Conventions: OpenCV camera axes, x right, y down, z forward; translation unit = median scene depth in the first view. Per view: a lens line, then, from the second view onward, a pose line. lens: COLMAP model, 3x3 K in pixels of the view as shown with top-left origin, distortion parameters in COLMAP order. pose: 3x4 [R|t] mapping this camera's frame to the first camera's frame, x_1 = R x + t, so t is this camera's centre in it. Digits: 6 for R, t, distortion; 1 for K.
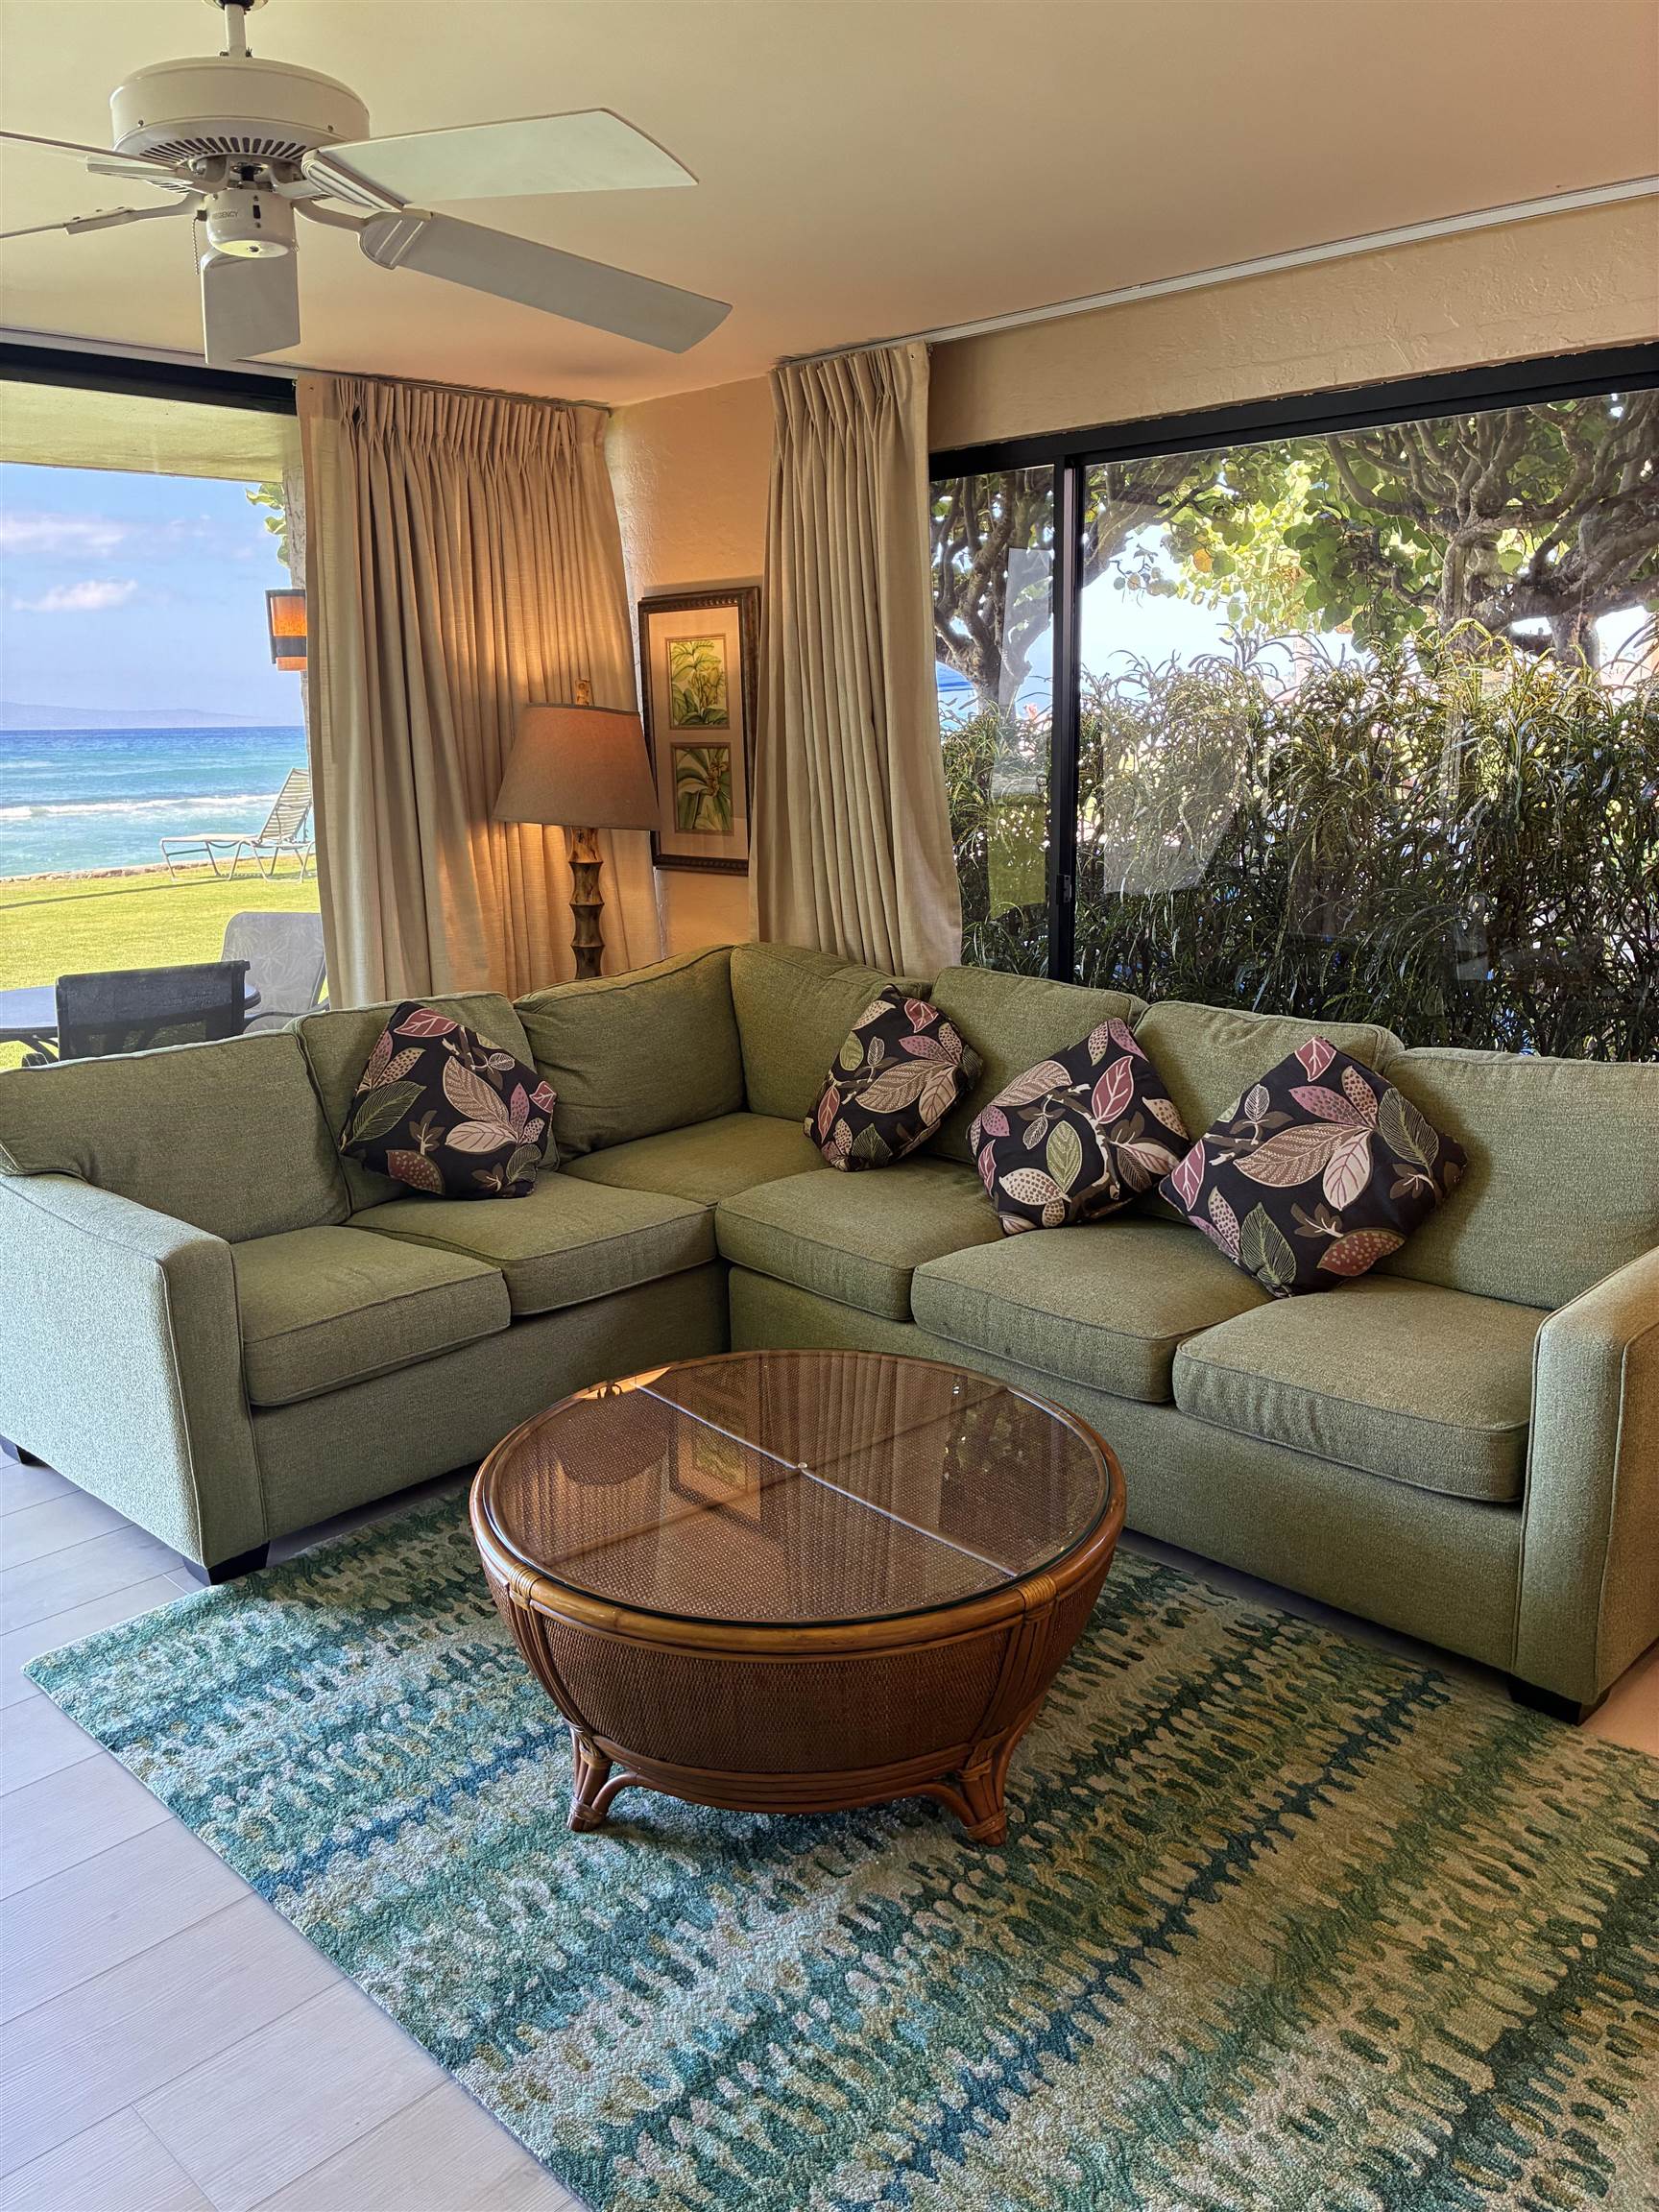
lens RADIAL K [[1711.9, 0, 816.8], [0, 1711.9, 1095.1], [0, 0, 1]] dist [0.012995, 0.009921]
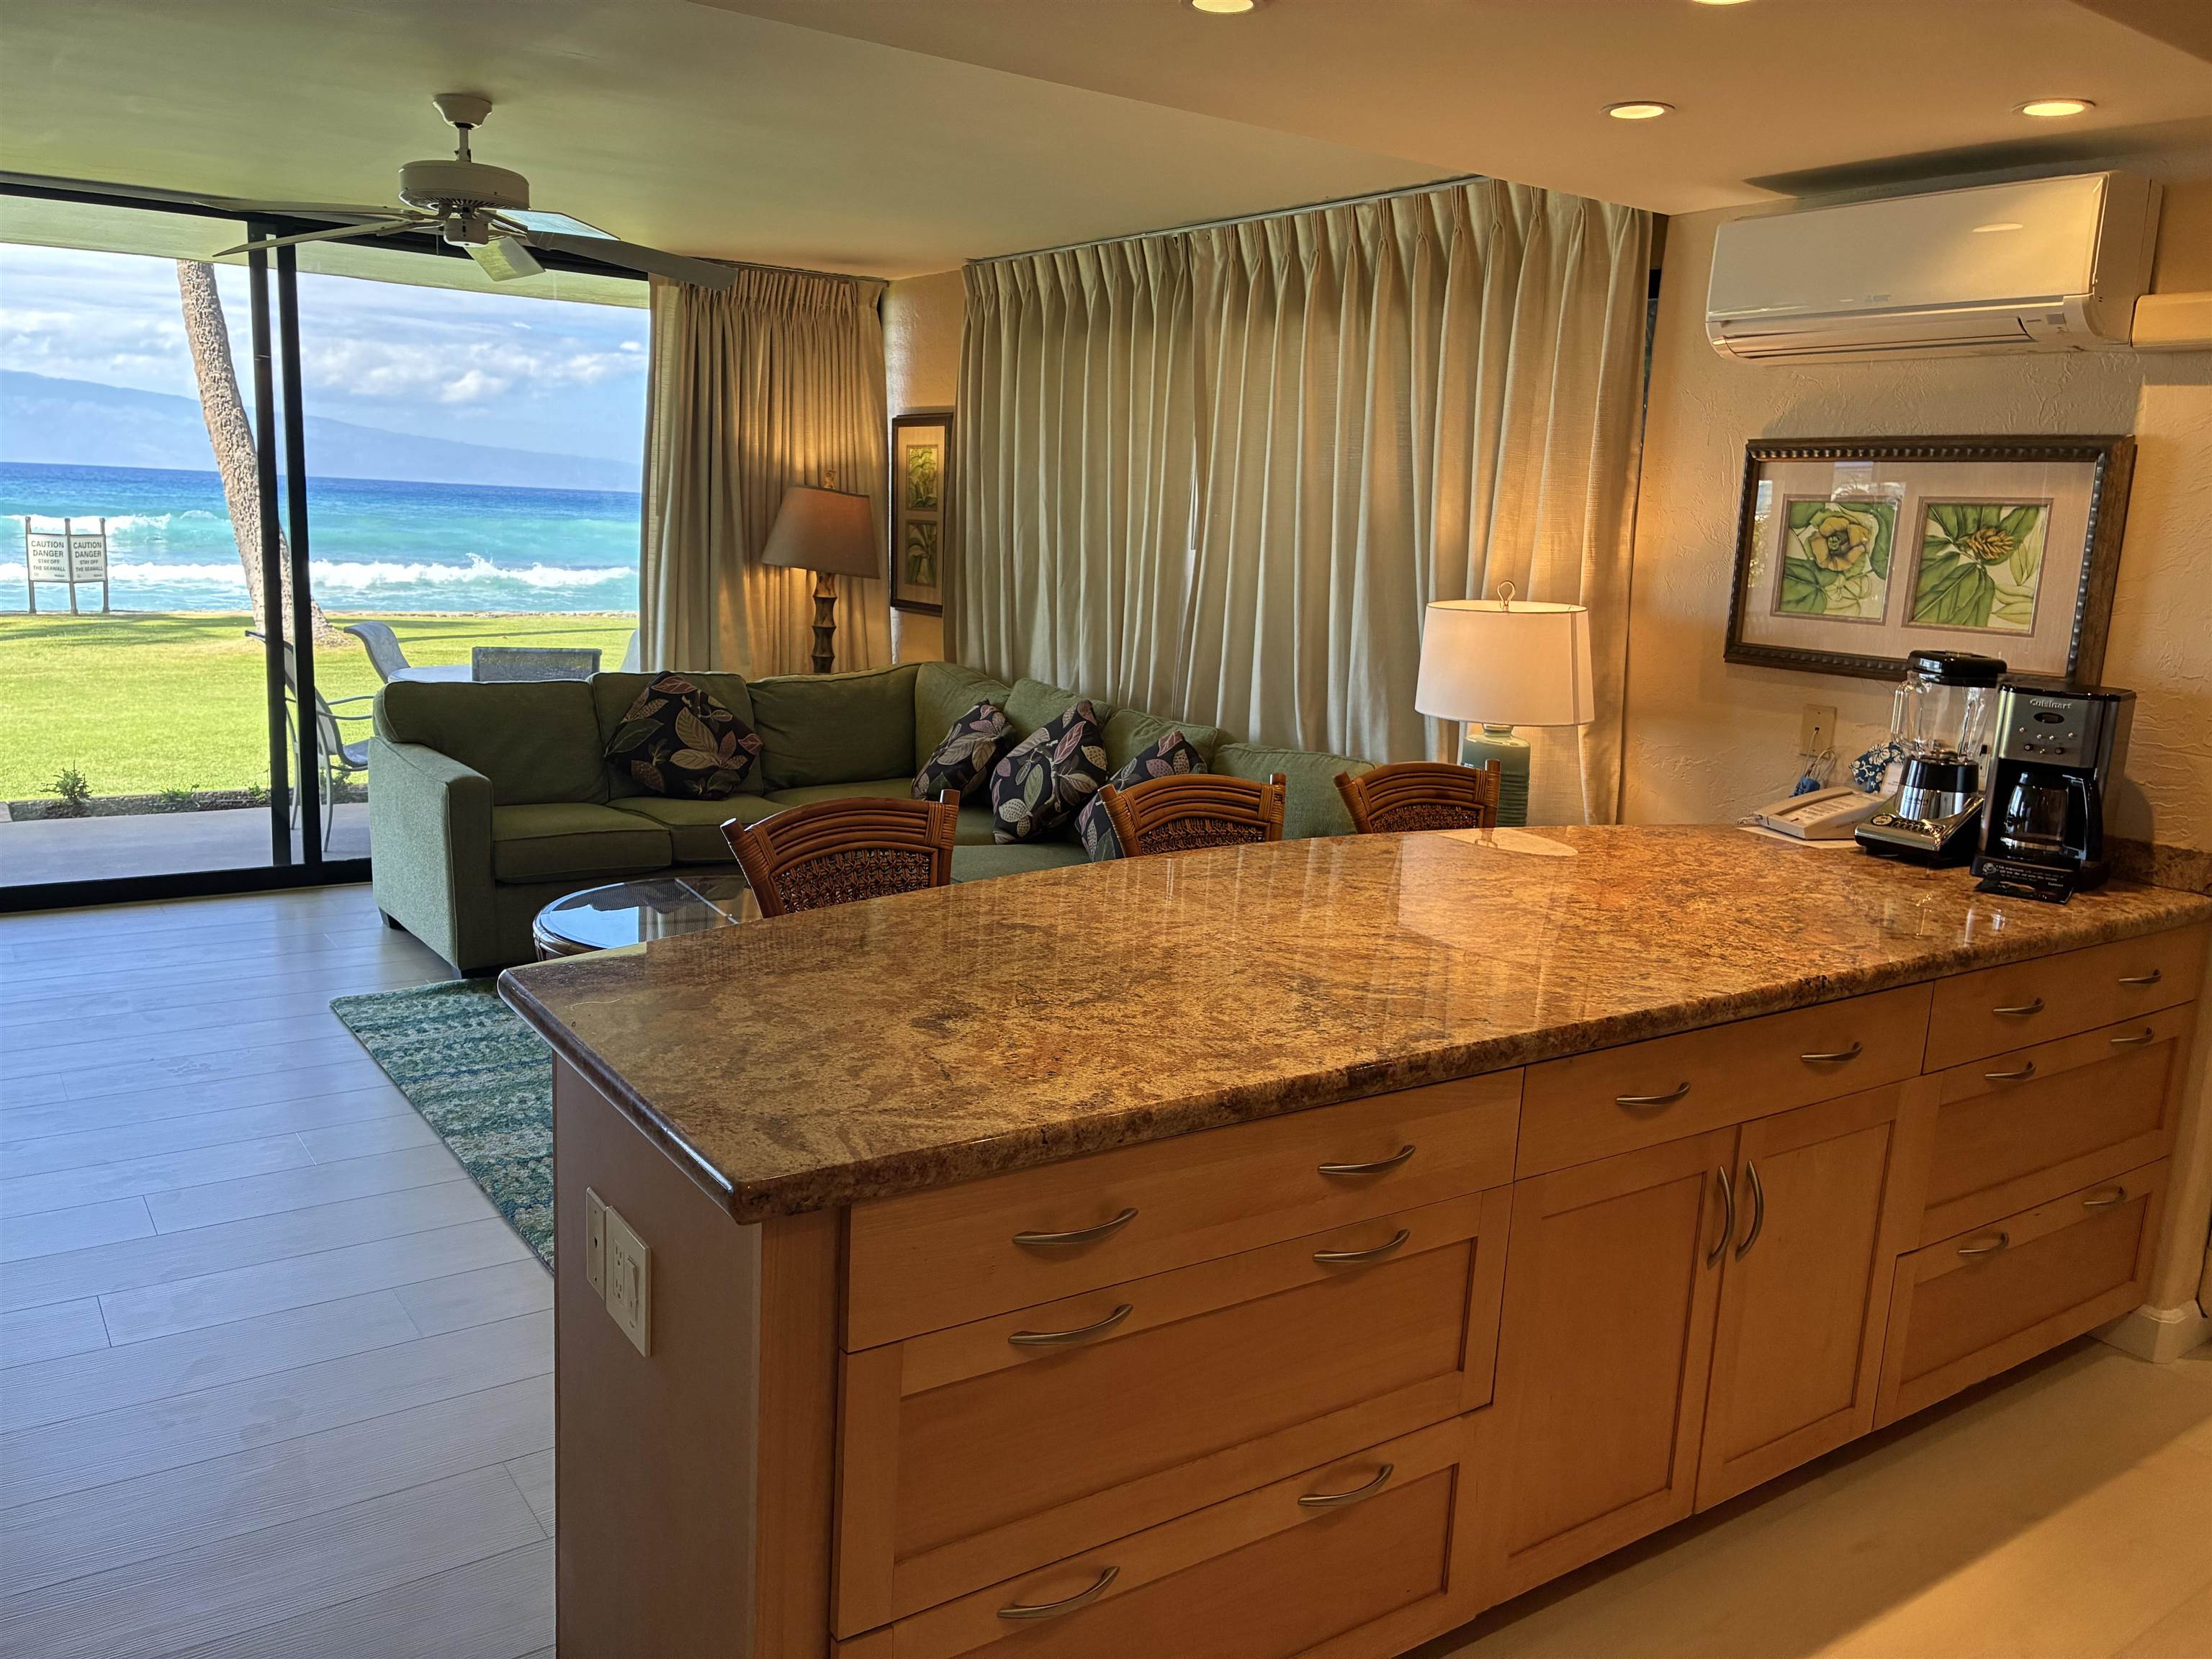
lens RADIAL K [[1693.3, 0, 1077.9], [0, 1693.3, 822.9], [0, 0, 1]] dist [0.042404, -0.068706]
pose [[0.981000, 0.095993, -0.168597, 0.502389], [-0.102374, 0.994307, -0.029552, 0.109065], [0.164800, 0.046251, 0.985242, -0.533575]]
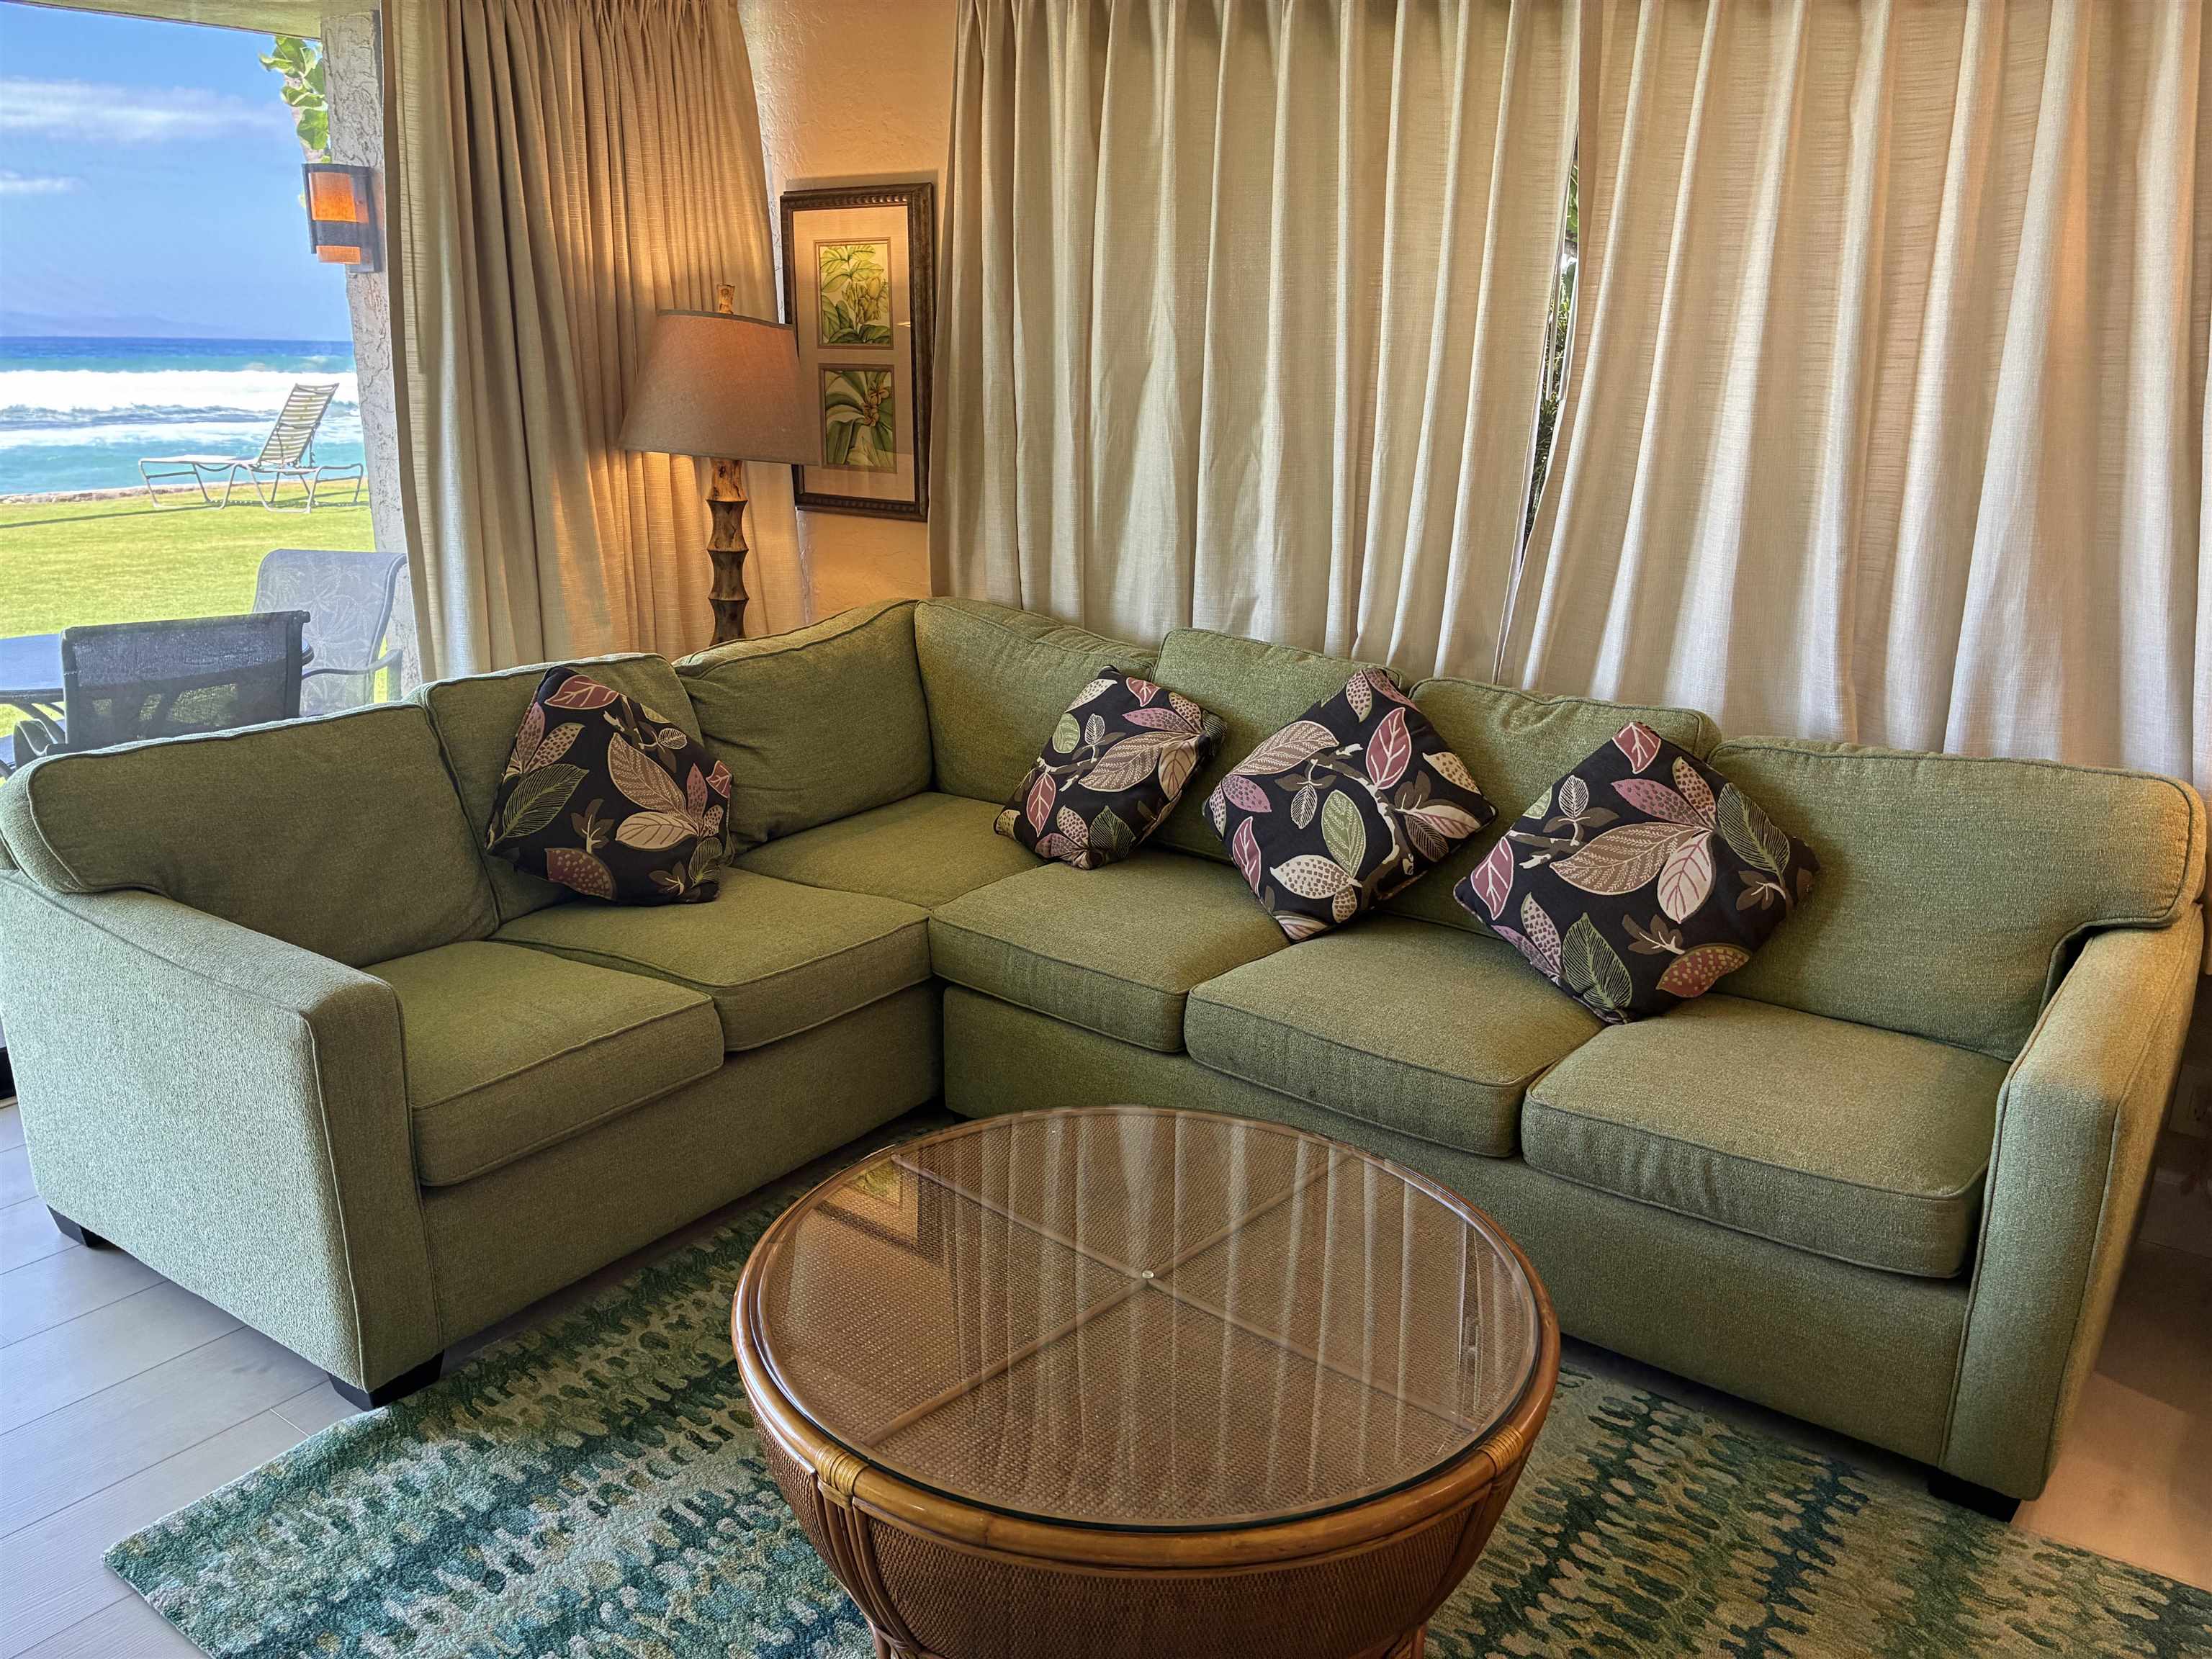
lens RADIAL K [[1718.8, 0, 1106.0], [0, 1718.8, 829.5], [0, 0, 1]] dist [0.010657, -0.004042]
pose [[0.989026, -0.005682, 0.147633, -0.116239], [-0.001996, 0.998655, 0.051810, -0.025962], [-0.147729, -0.051536, 0.987684, 0.176406]]
